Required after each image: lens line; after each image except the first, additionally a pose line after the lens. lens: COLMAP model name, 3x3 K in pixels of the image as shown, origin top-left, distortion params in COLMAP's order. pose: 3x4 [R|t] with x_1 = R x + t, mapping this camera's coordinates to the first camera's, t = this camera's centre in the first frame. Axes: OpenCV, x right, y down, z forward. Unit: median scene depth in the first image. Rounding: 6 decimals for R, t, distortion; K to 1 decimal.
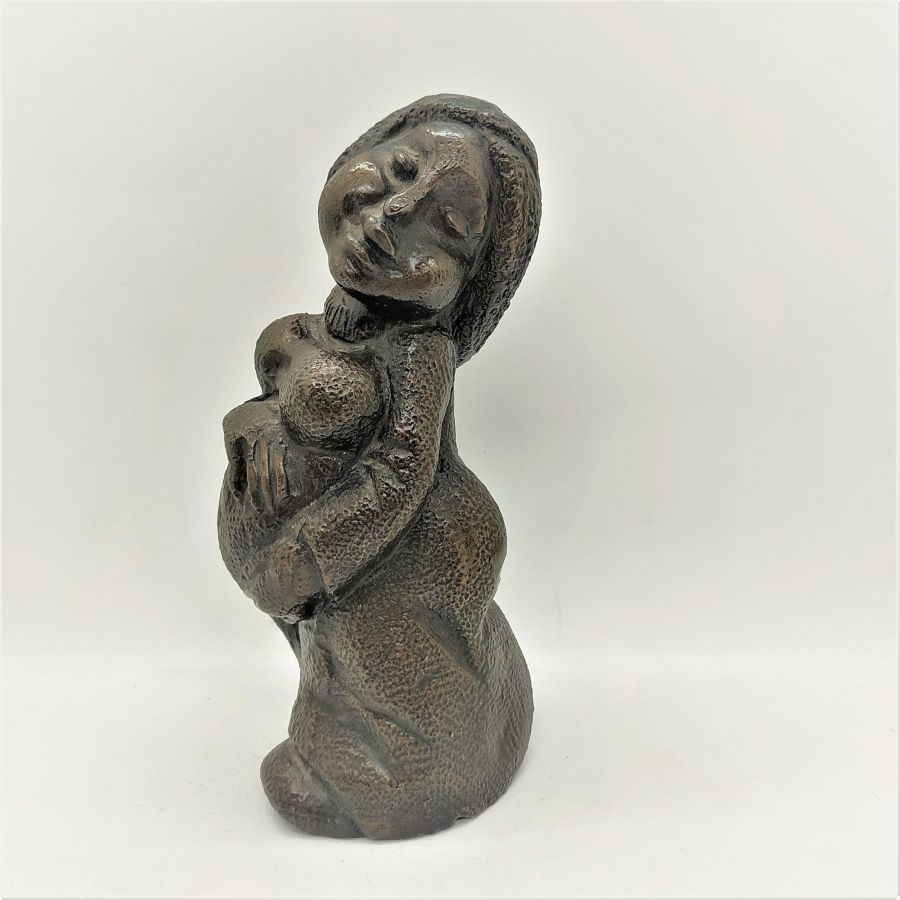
lens RADIAL K [[830.1, 0, 445.9], [0, 830.1, 474.0], [0, 0, 1]] dist [0.126547, -0.363040]
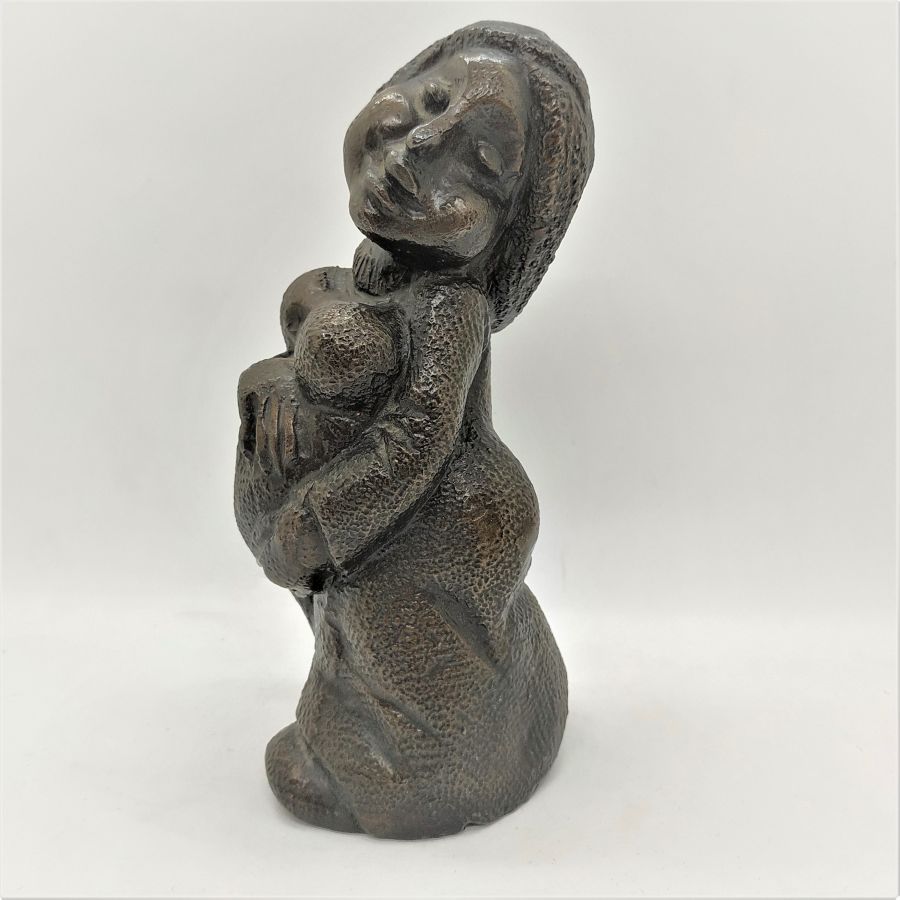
lens RADIAL K [[830.1, 0, 445.9], [0, 830.1, 474.0], [0, 0, 1]] dist [0.126547, -0.363040]
pose [[0.990252, 0.050889, -0.129658, 0.093292], [-0.050741, 0.998702, 0.004444, 0.031048], [0.129715, 0.002178, 0.991549, 0.101585]]
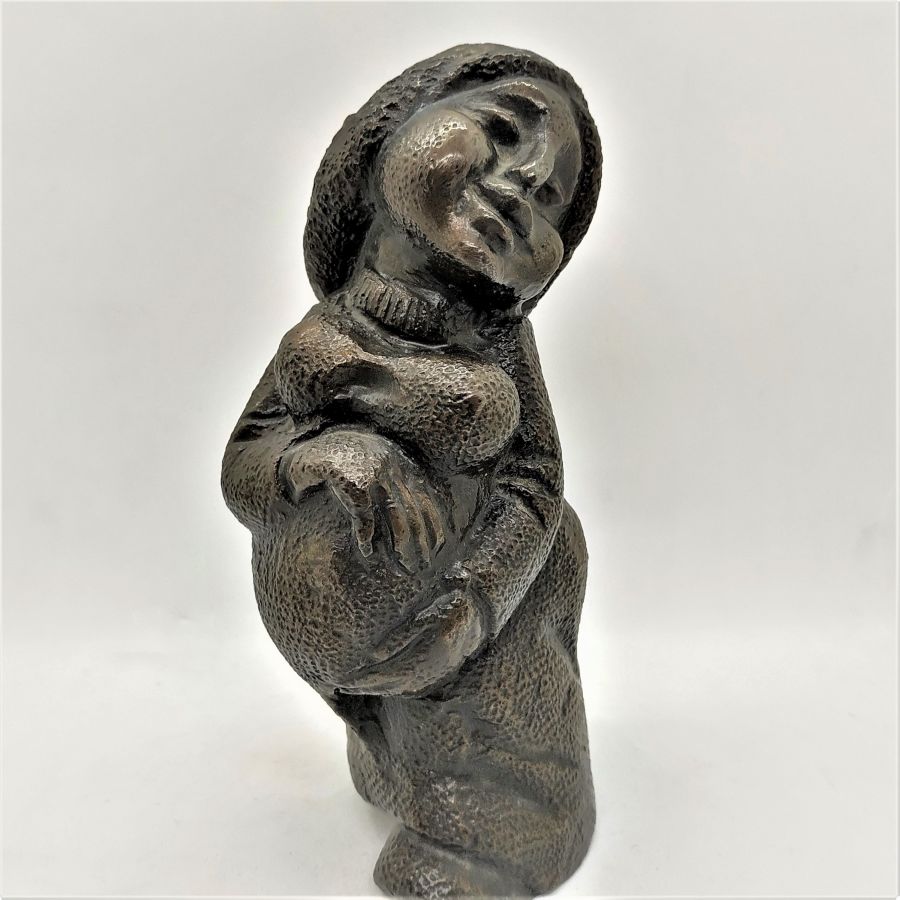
lens RADIAL K [[887.6, 0, 449.6], [0, 887.6, 493.1], [0, 0, 1]] dist [0.095866, -0.309110]
pose [[0.748003, -0.215557, 0.627716, -0.689955], [0.185177, 0.976012, 0.114500, -0.112532], [-0.637339, 0.030592, 0.769976, 0.329415]]
